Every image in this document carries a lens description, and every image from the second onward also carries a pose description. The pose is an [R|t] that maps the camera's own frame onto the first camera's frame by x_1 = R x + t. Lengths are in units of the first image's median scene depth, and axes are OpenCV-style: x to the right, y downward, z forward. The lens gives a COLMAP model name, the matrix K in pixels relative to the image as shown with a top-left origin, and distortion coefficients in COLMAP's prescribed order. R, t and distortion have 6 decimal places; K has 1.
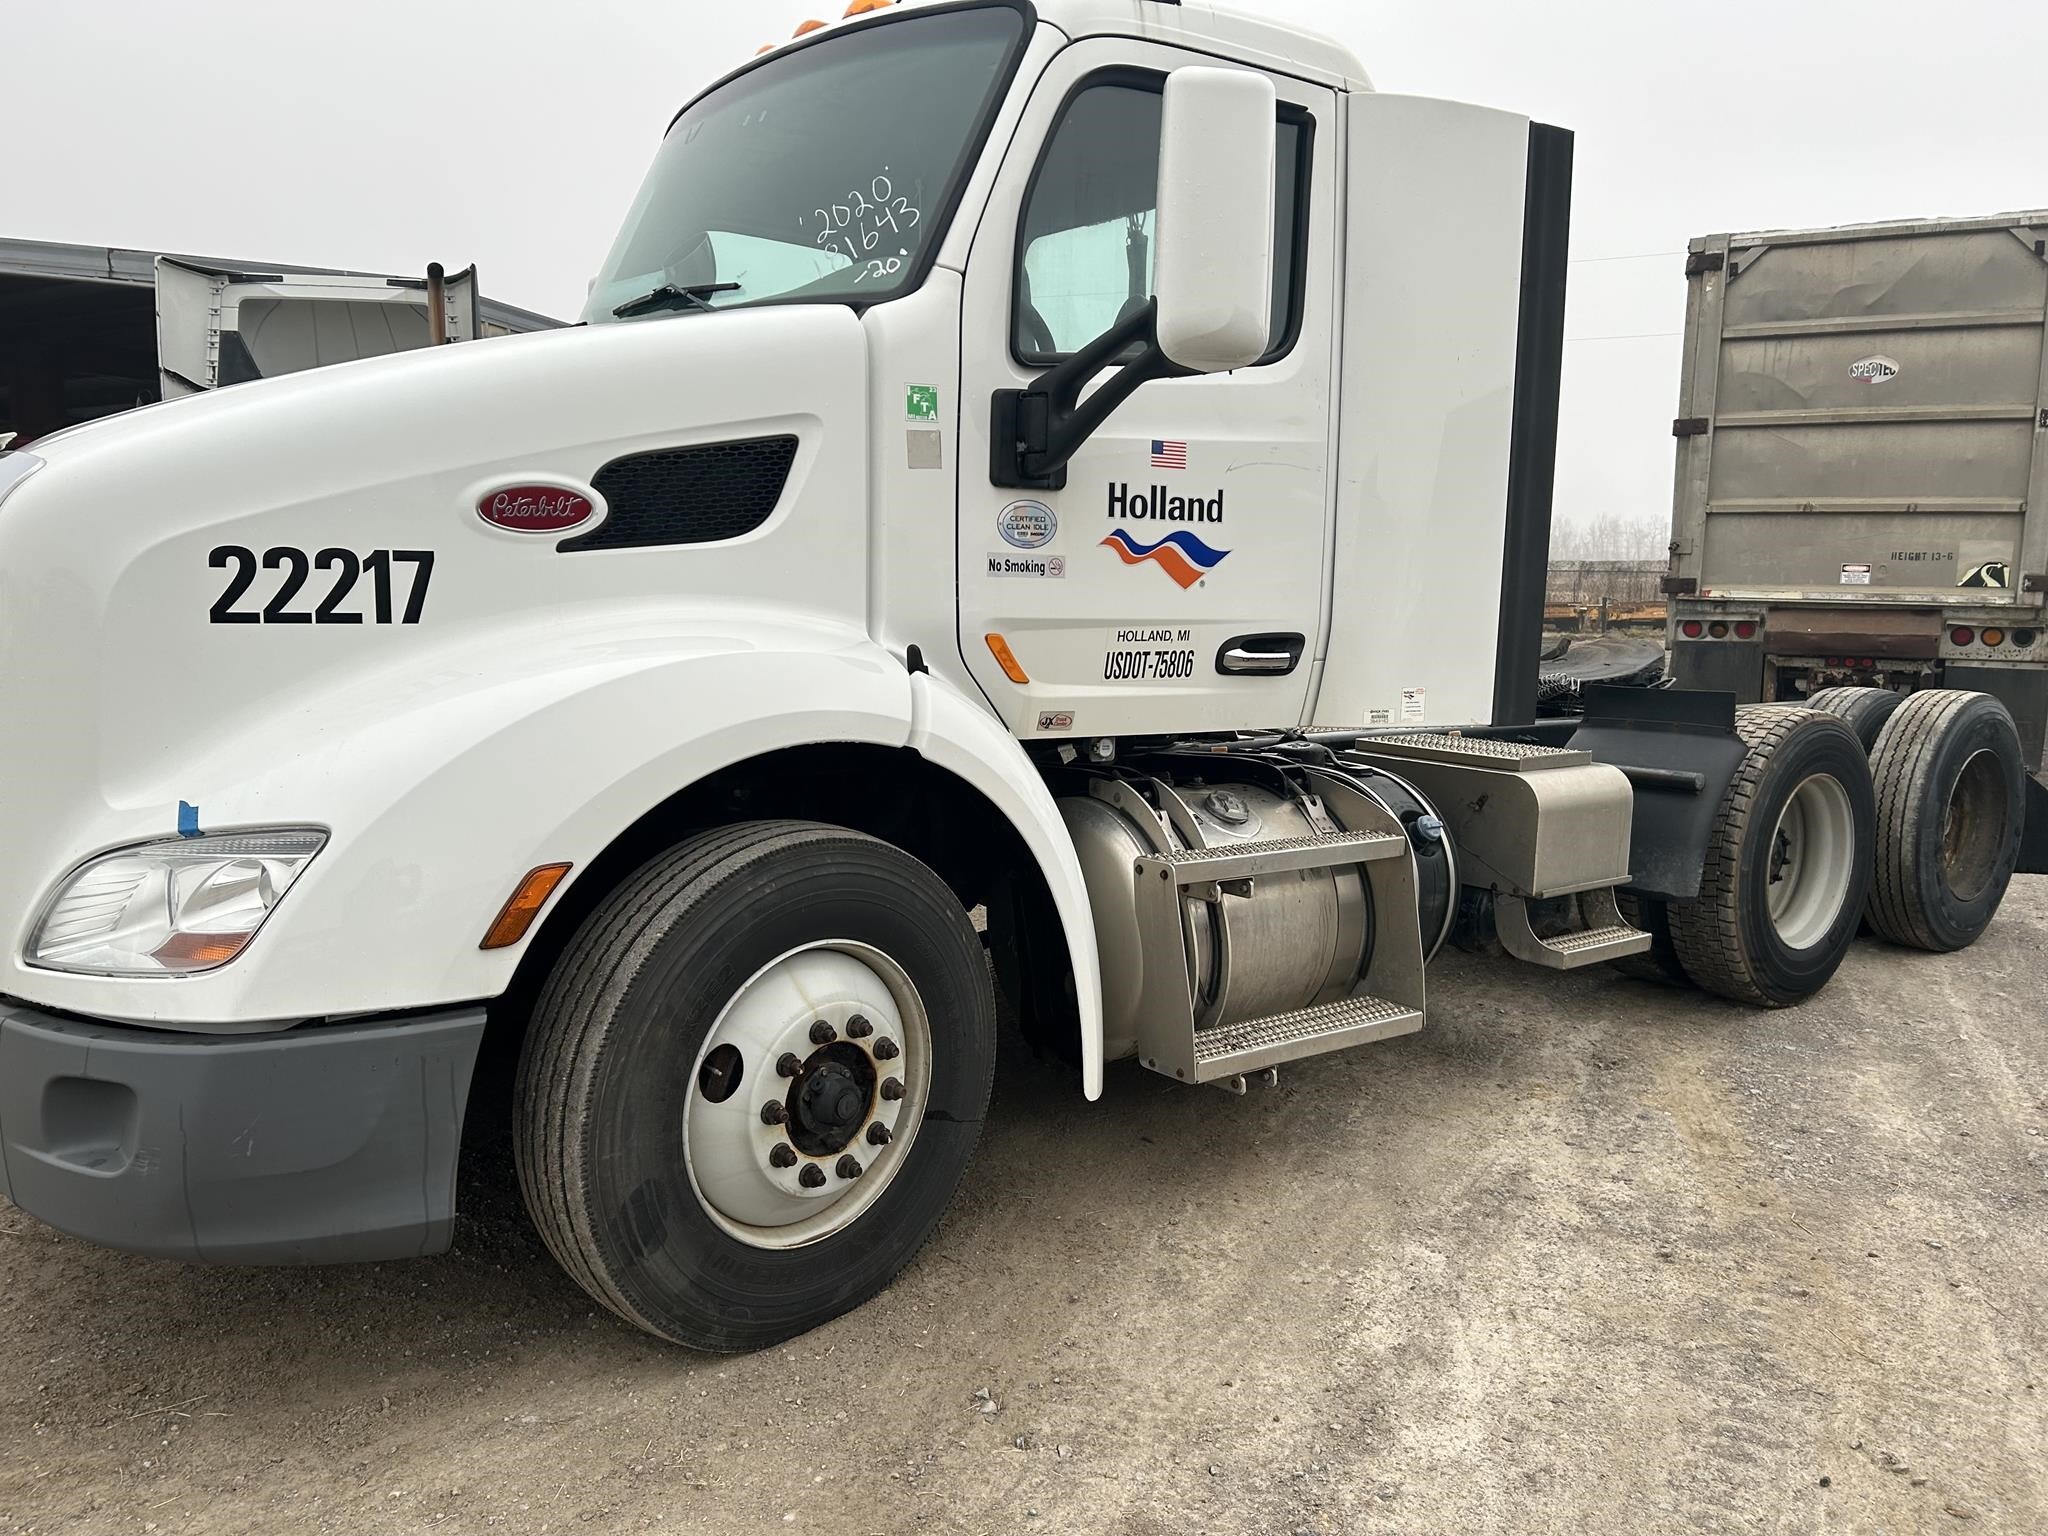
lens RADIAL K [[1481.7, 0, 1024.0], [0, 1481.7, 768.0], [0, 0, 1]] dist [-0.007447, 0.000666]
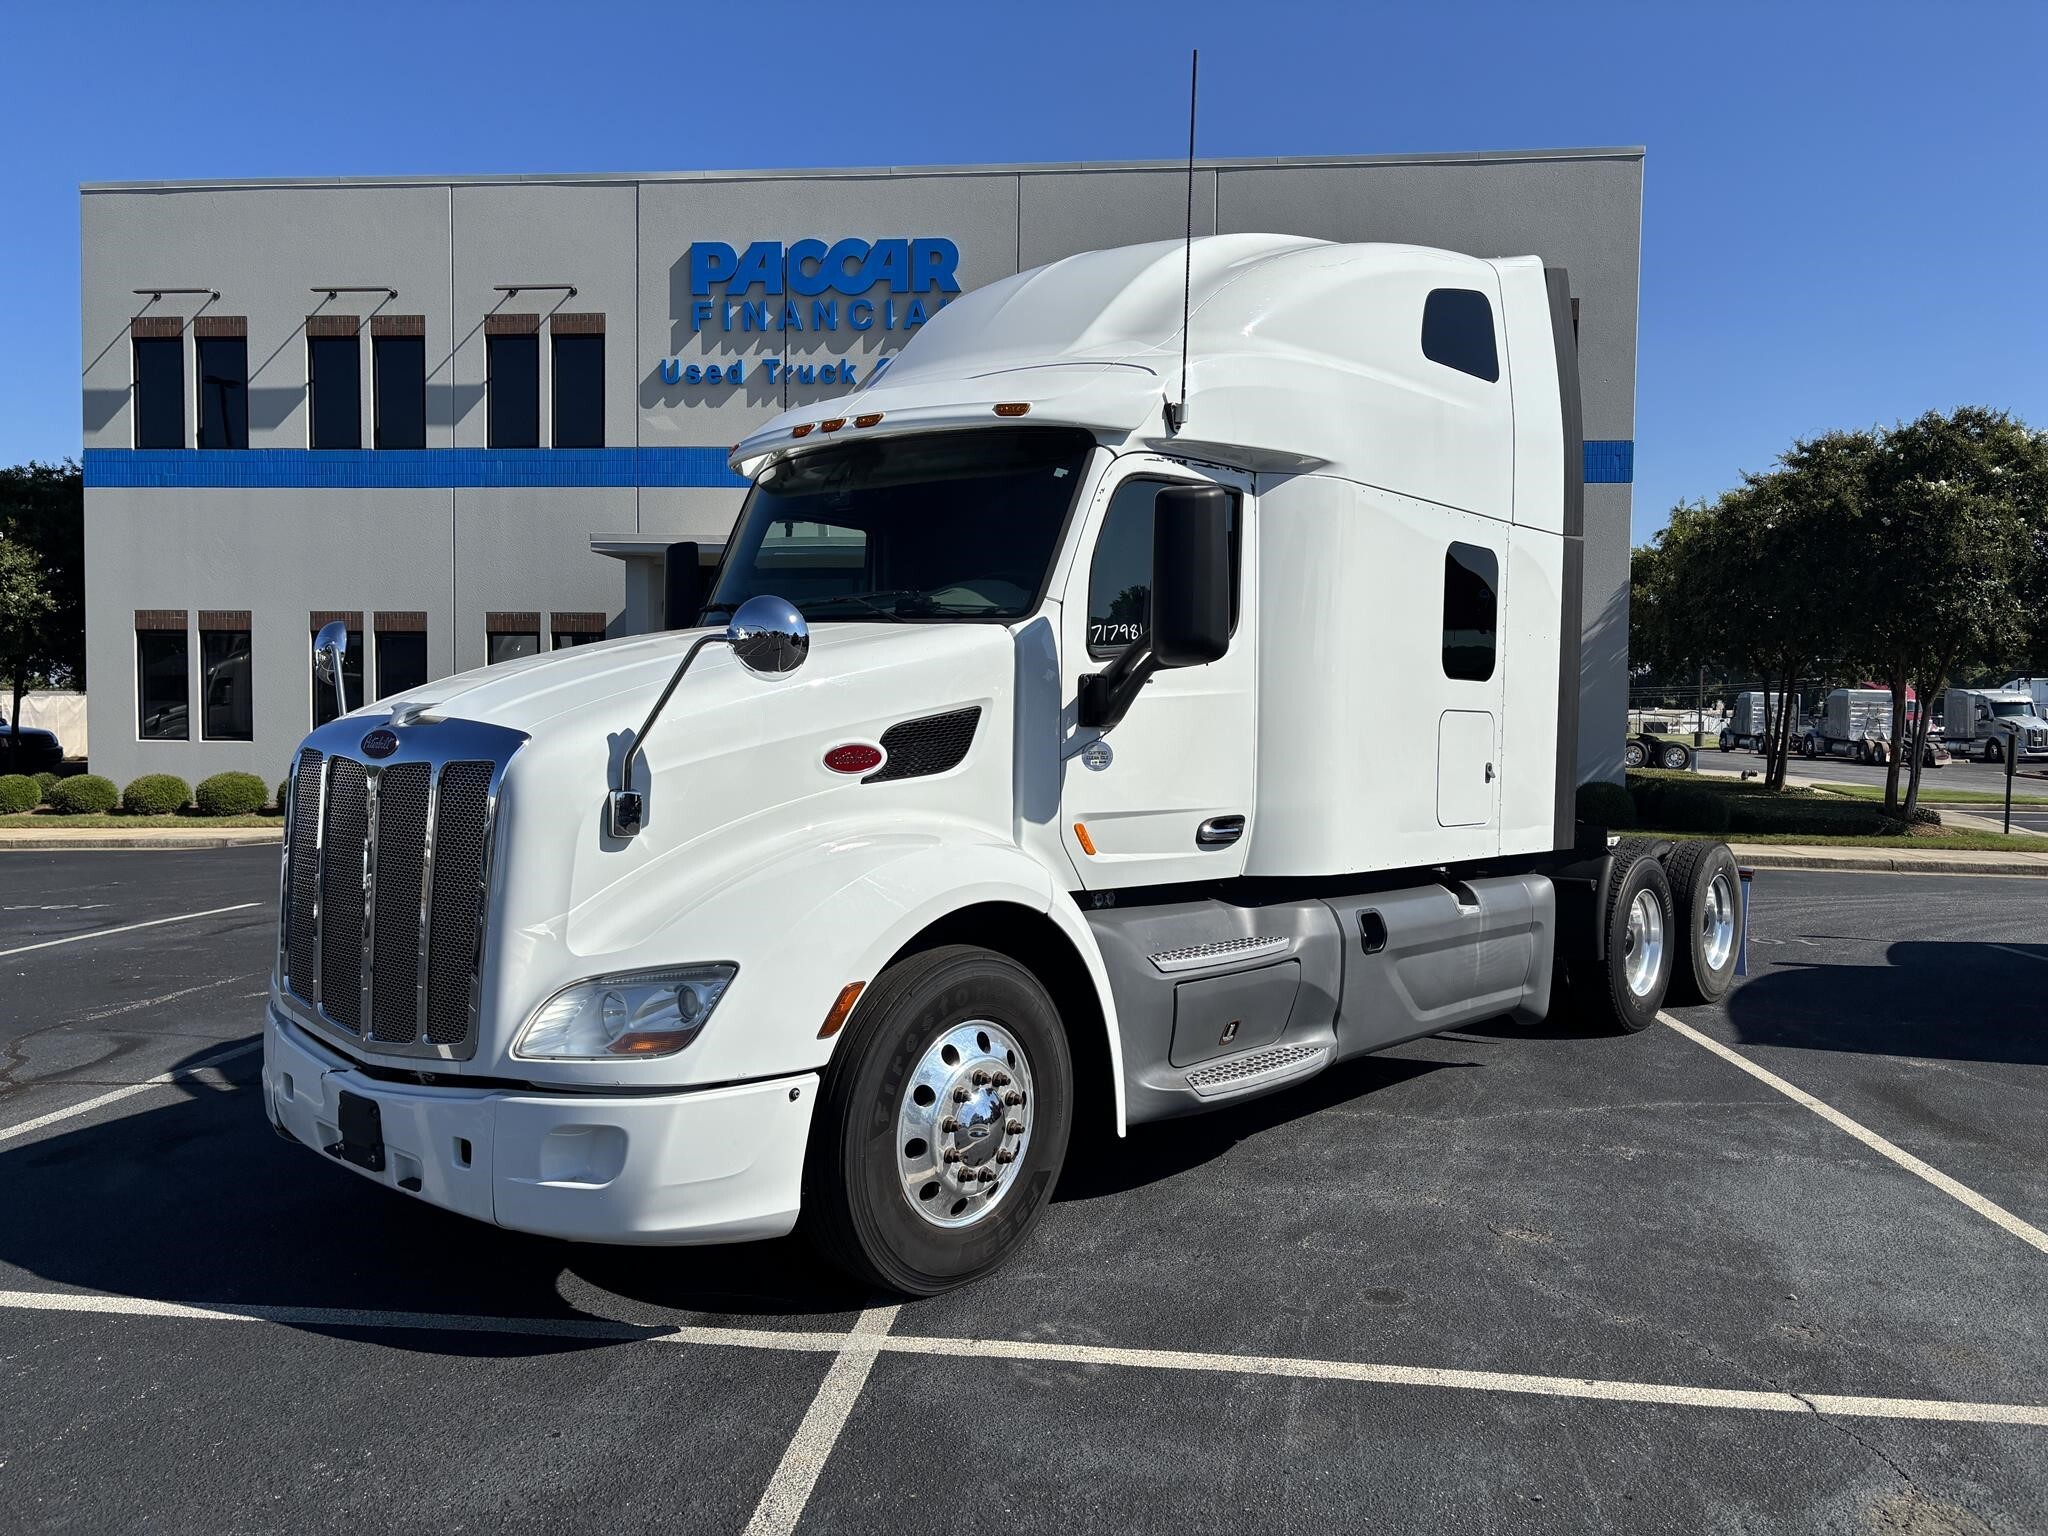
lens RADIAL K [[1481.7, 0, 1024.0], [0, 1481.7, 768.0], [0, 0, 1]] dist [-0.007447, 0.000666]
pose [[0.975935, -0.014417, 0.217586, -0.441600], [0.034739, 0.995348, -0.089861, -0.010937], [-0.215279, 0.095258, 0.971896, -0.545730]]
